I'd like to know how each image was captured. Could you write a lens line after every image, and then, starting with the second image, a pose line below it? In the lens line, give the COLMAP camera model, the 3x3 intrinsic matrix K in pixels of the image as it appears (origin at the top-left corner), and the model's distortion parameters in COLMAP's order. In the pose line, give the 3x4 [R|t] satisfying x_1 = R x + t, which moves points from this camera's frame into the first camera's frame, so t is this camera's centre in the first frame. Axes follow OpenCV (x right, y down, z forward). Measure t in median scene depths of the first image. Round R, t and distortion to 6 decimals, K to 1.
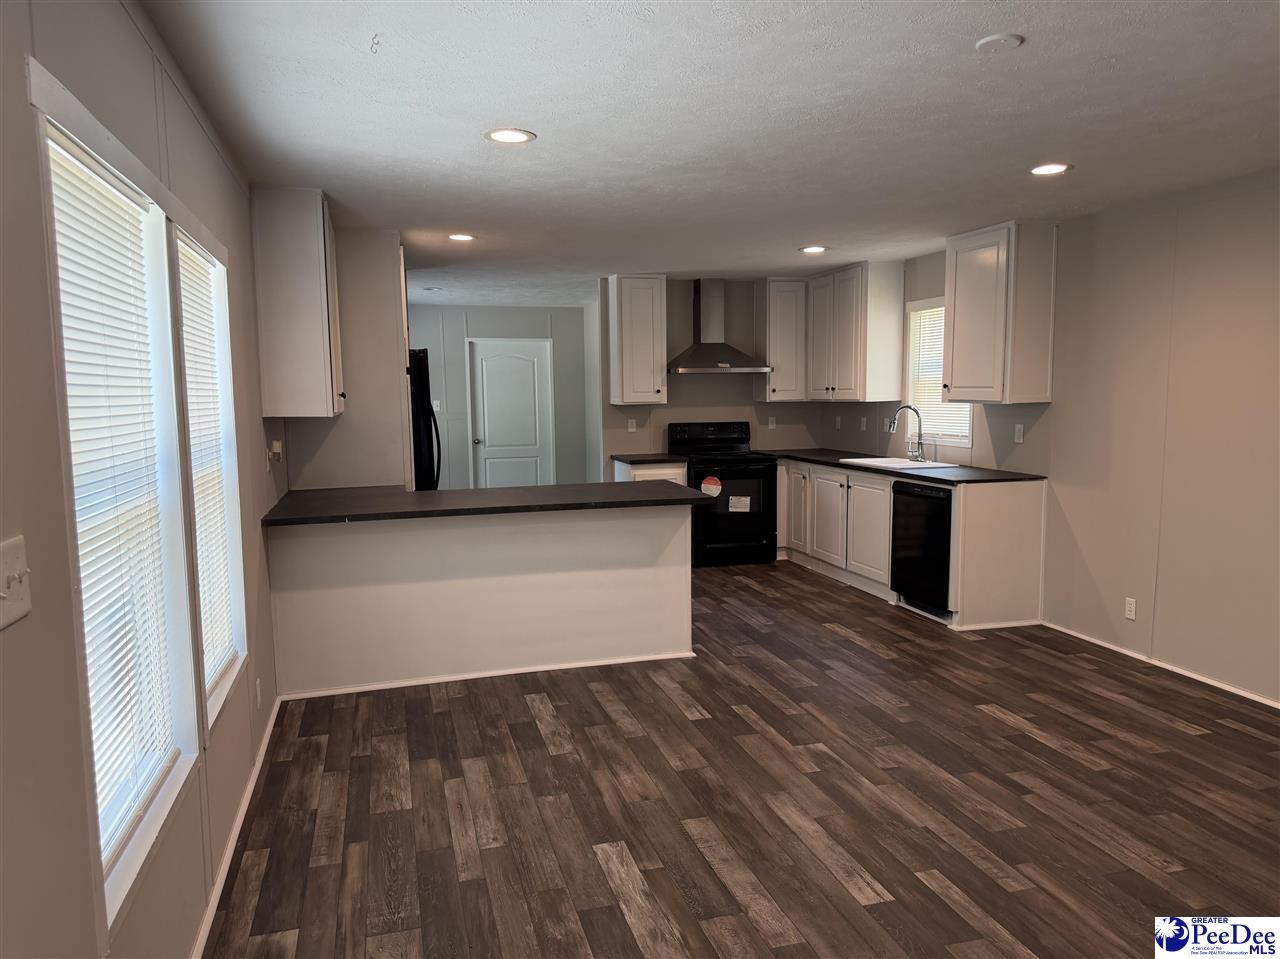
lens RADIAL K [[886.5, 0, 640.0], [0, 886.5, 479.5], [0, 0, 1]] dist [0.170534, -0.296951]
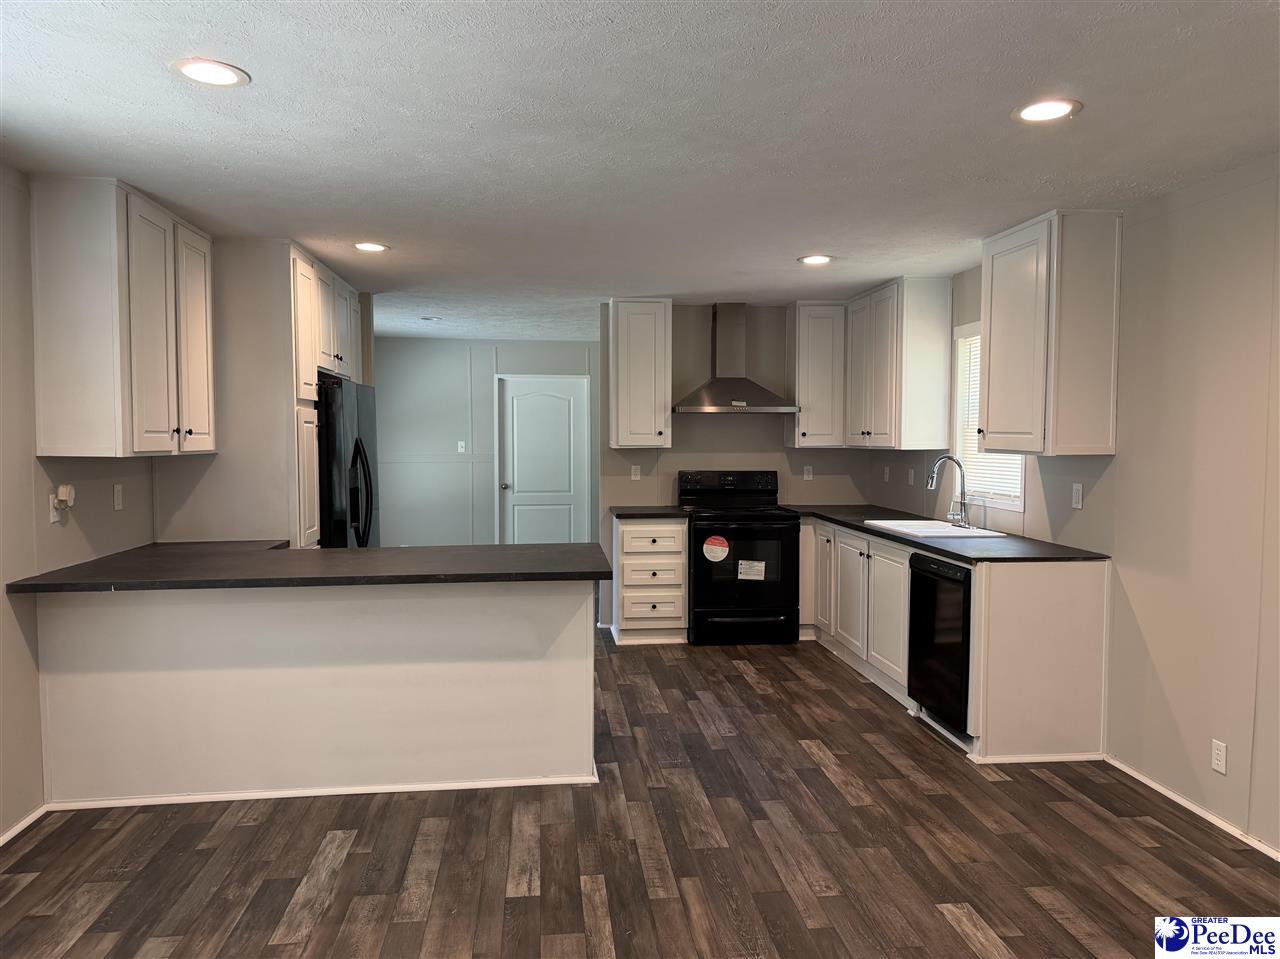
lens RADIAL K [[892.6, 0, 645.2], [0, 892.6, 475.8], [0, 0, 1]] dist [0.073394, -0.084523]
pose [[0.987046, 0.020247, -0.159155, 0.178759], [-0.028762, 0.998265, -0.051377, -0.018089], [0.157838, 0.055289, 0.985916, 0.201010]]
